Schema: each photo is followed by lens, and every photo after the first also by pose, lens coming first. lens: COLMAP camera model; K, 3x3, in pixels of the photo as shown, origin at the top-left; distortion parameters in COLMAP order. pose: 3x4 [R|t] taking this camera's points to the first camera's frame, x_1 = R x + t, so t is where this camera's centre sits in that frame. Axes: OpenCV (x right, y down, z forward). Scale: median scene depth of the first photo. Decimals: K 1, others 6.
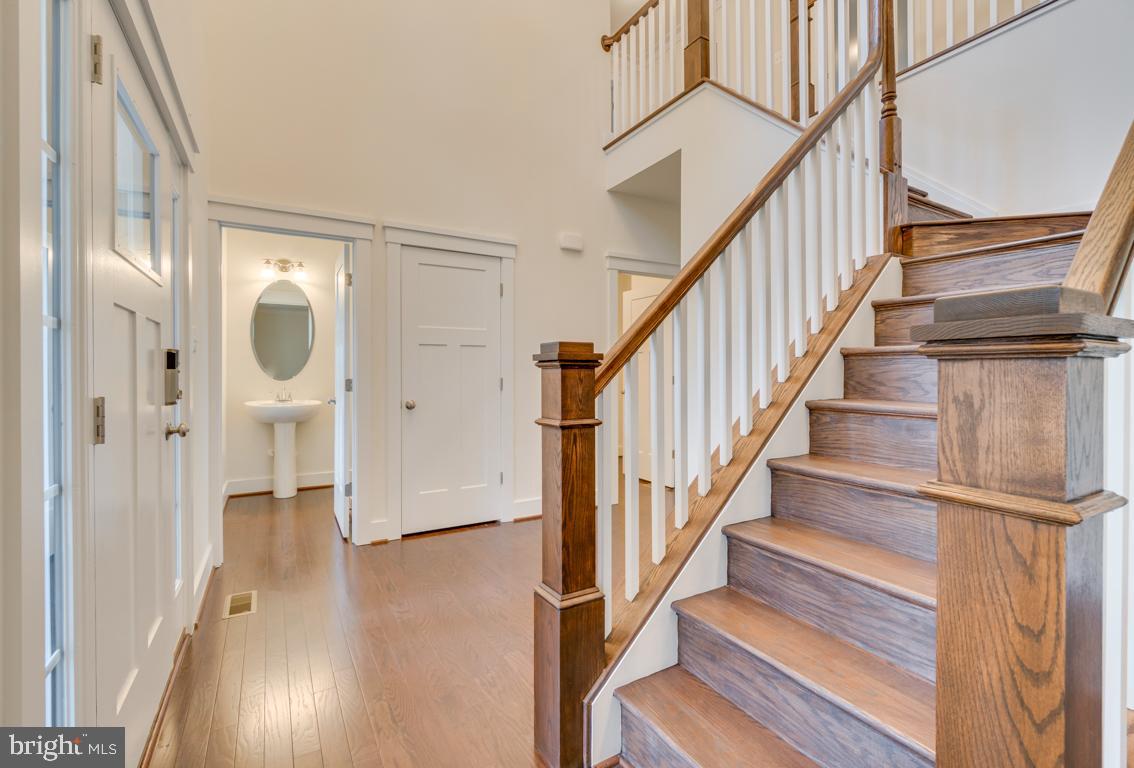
lens RADIAL K [[508.3, 0, 569.9], [0, 508.3, 391.0], [0, 0, 1]] dist [-0.002848, 0.000019]
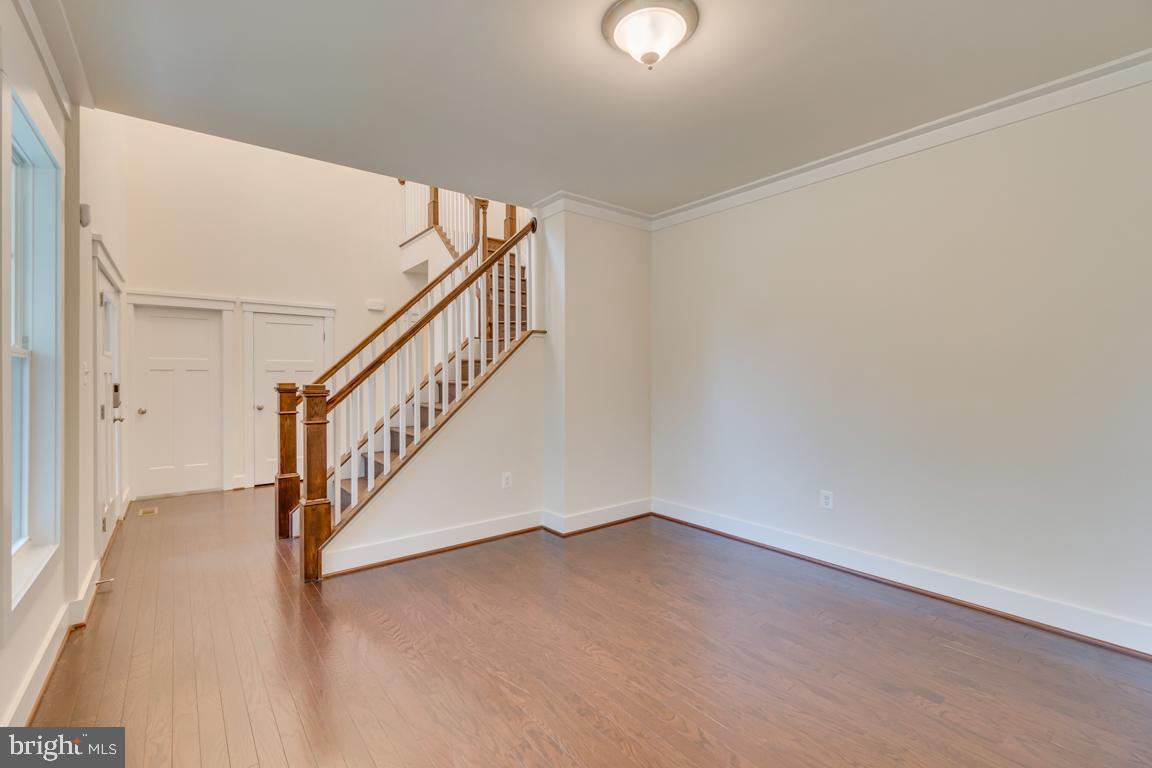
lens RADIAL K [[499.6, 0, 583.4], [0, 499.6, 390.5], [0, 0, 1]] dist [-0.003616, 0.001322]
pose [[0.988494, -0.005725, 0.151150, 1.045403], [0.006484, 0.999969, -0.004529, -0.029710], [-0.151119, 0.005457, 0.988500, -1.679754]]
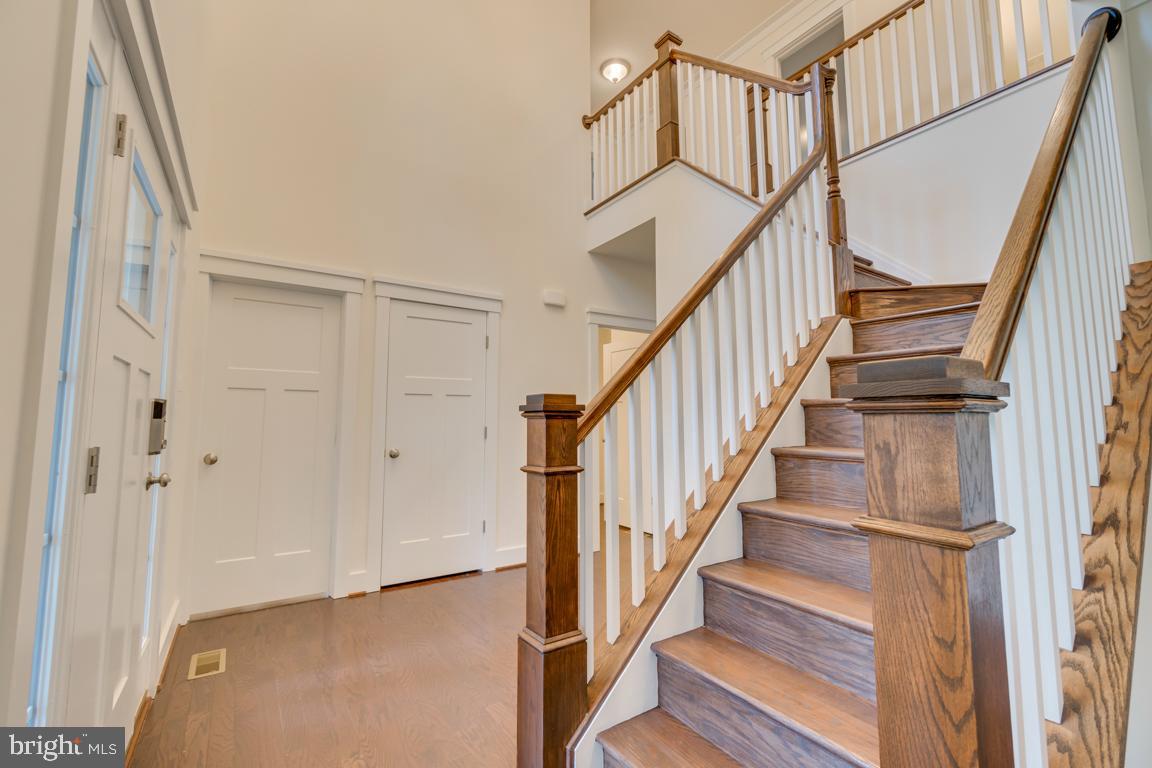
lens RADIAL K [[499.6, 0, 585.6], [0, 499.6, 391.3], [0, 0, 1]] dist [-0.003616, 0.001322]
pose [[0.997699, 0.003994, 0.067679, -0.004404], [0.002469, 0.995460, -0.095151, -0.001074], [-0.067752, 0.095099, 0.993160, -0.050380]]
